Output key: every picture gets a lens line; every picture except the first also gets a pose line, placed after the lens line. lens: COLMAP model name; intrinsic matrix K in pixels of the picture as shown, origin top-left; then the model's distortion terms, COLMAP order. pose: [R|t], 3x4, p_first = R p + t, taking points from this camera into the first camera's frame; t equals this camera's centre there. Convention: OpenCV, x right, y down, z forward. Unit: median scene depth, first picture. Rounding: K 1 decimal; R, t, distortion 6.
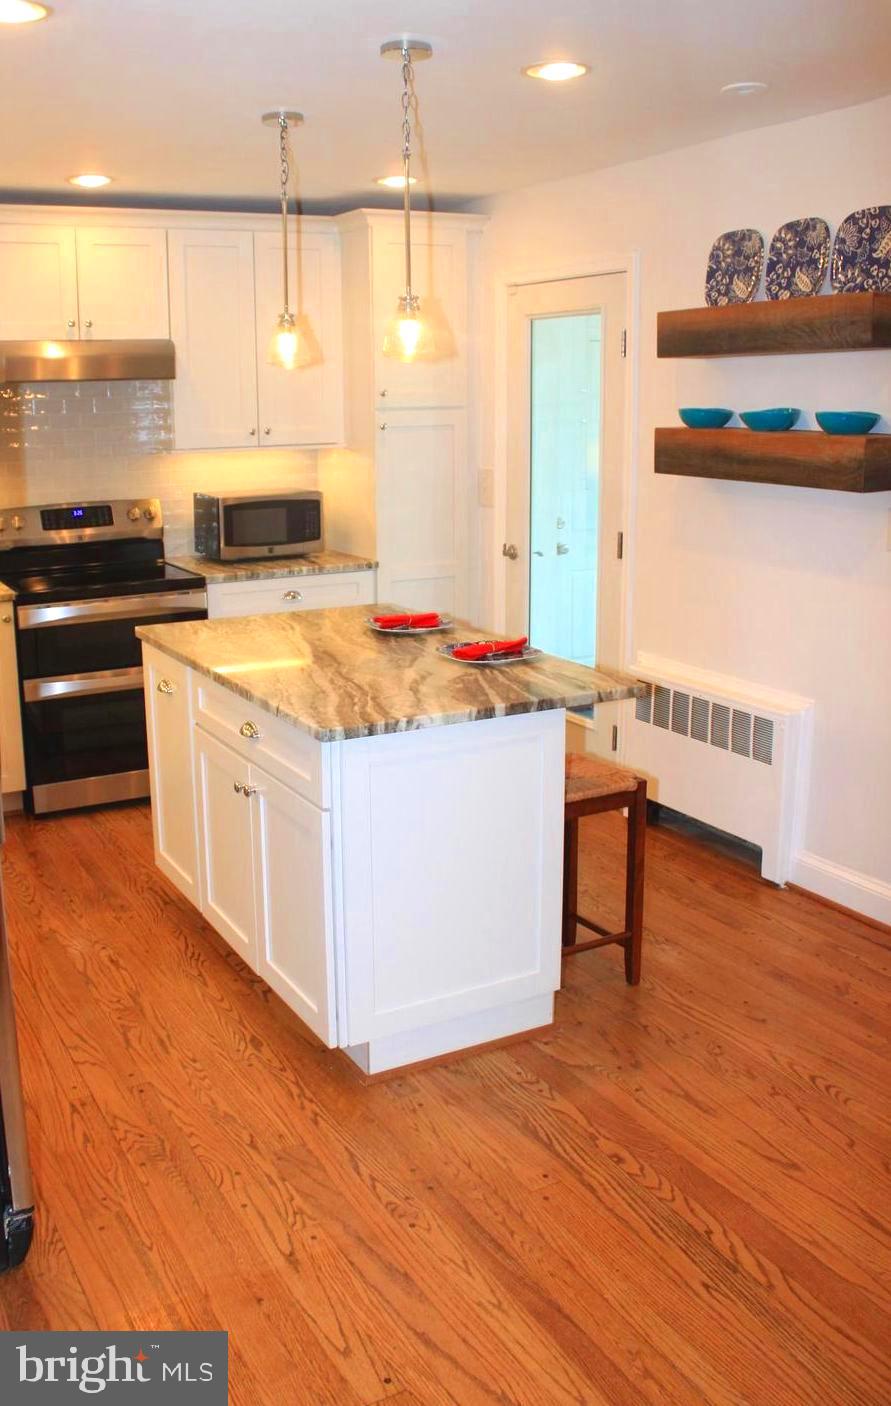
lens RADIAL K [[1254.7, 0, 440.1], [0, 1254.7, 696.5], [0, 0, 1]] dist [-0.043626, -0.009233]
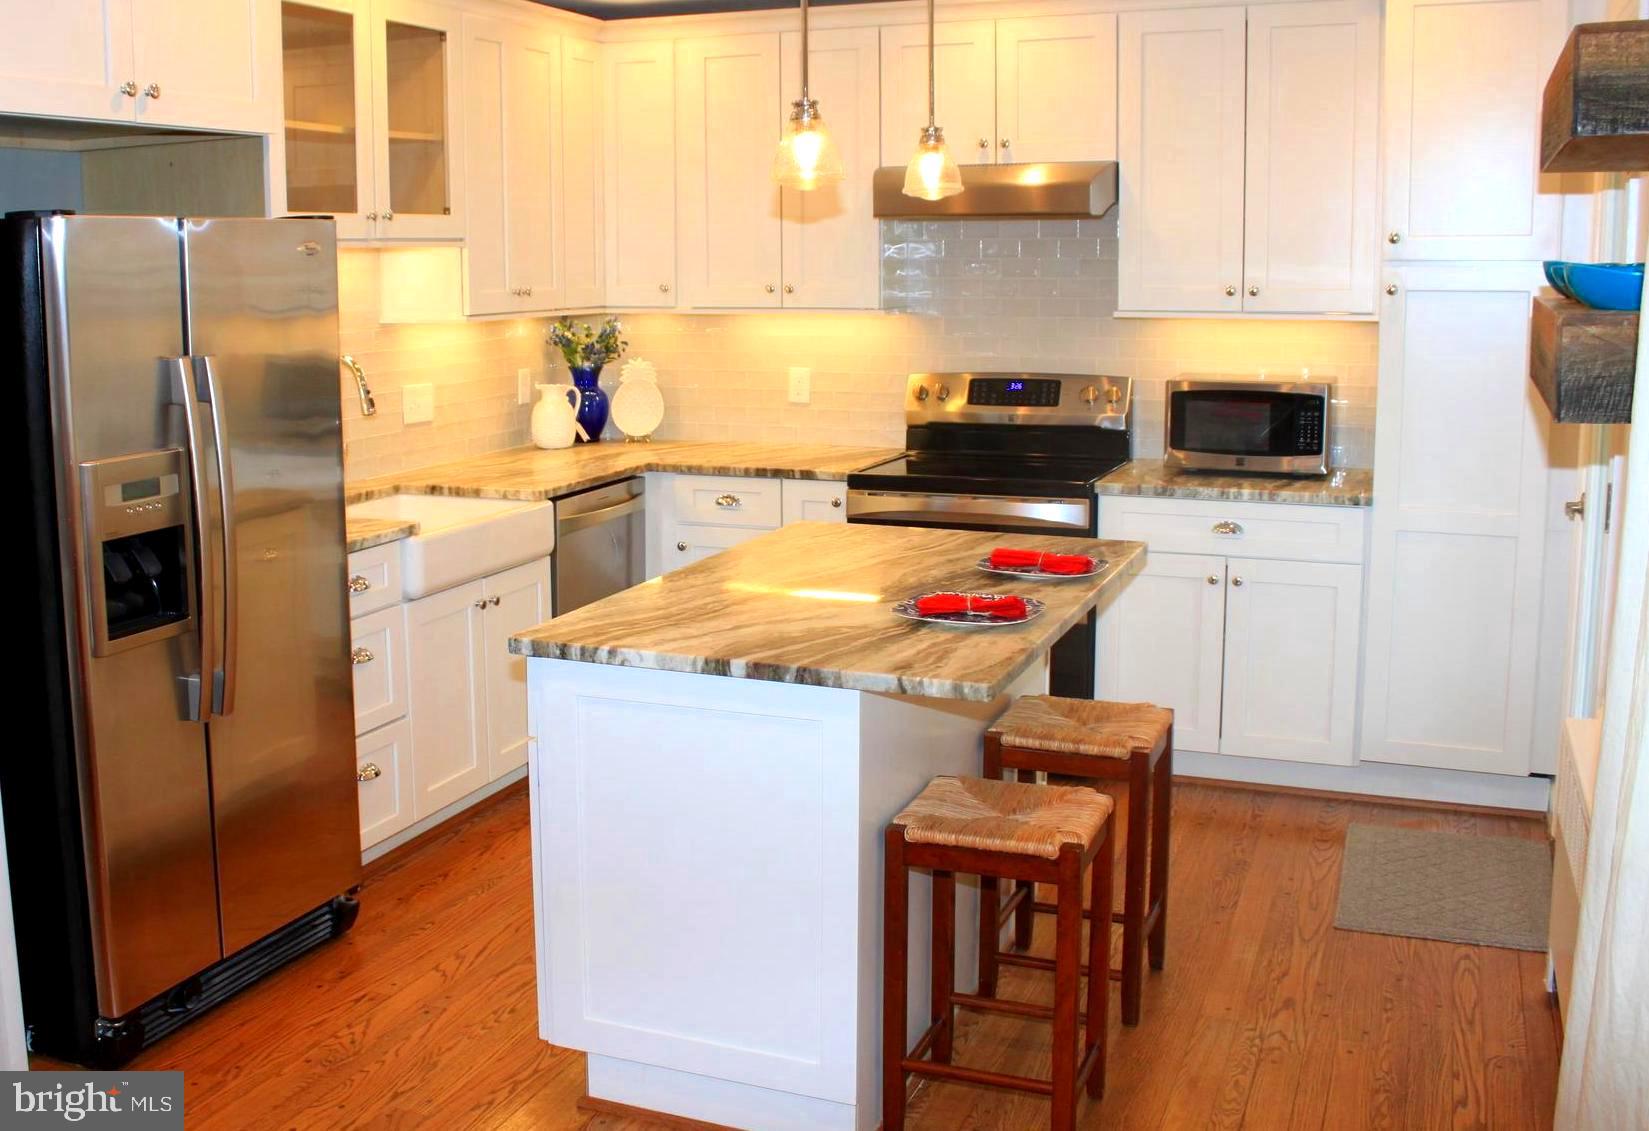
lens RADIAL K [[1755.0, 0, 809.6], [0, 1755.0, 549.2], [0, 0, 1]] dist [-0.141602, 0.000000]
pose [[0.624474, 0.139180, -0.768545, 0.481930], [-0.188175, 0.981820, 0.024903, -0.051056], [0.758039, 0.129069, 0.639311, 0.223593]]
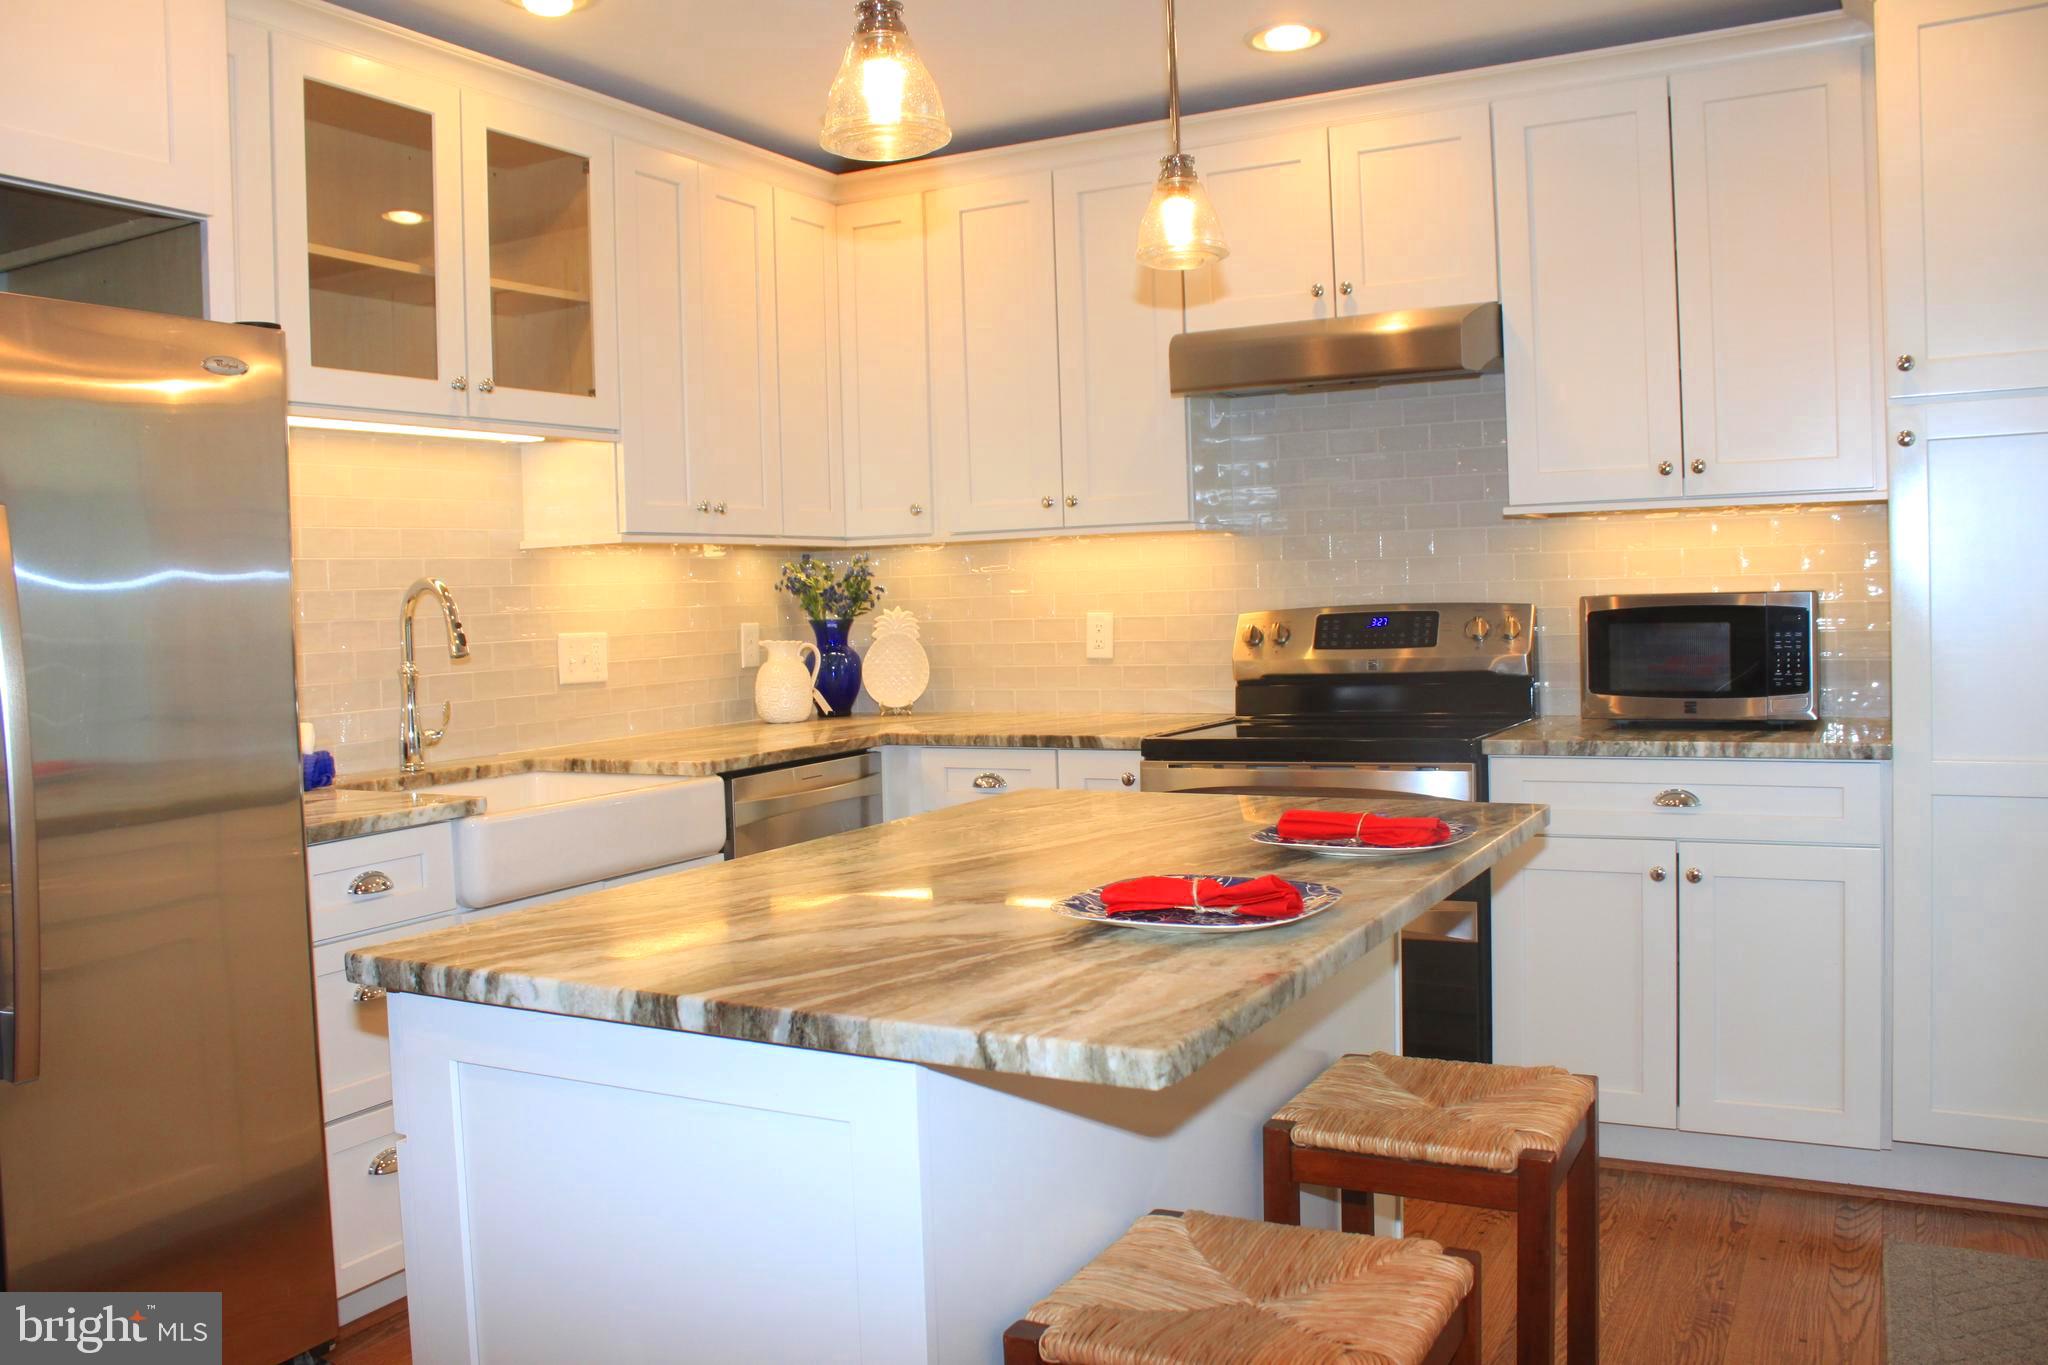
lens RADIAL K [[1720.7, 0, 1095.7], [0, 1720.7, 686.9], [0, 0, 1]] dist [-0.148744, 0.125005]
pose [[0.551577, 0.036797, -0.833312, 0.298523], [-0.174629, 0.981982, -0.072227, -0.038404], [0.815639, 0.185360, 0.548064, 0.470757]]
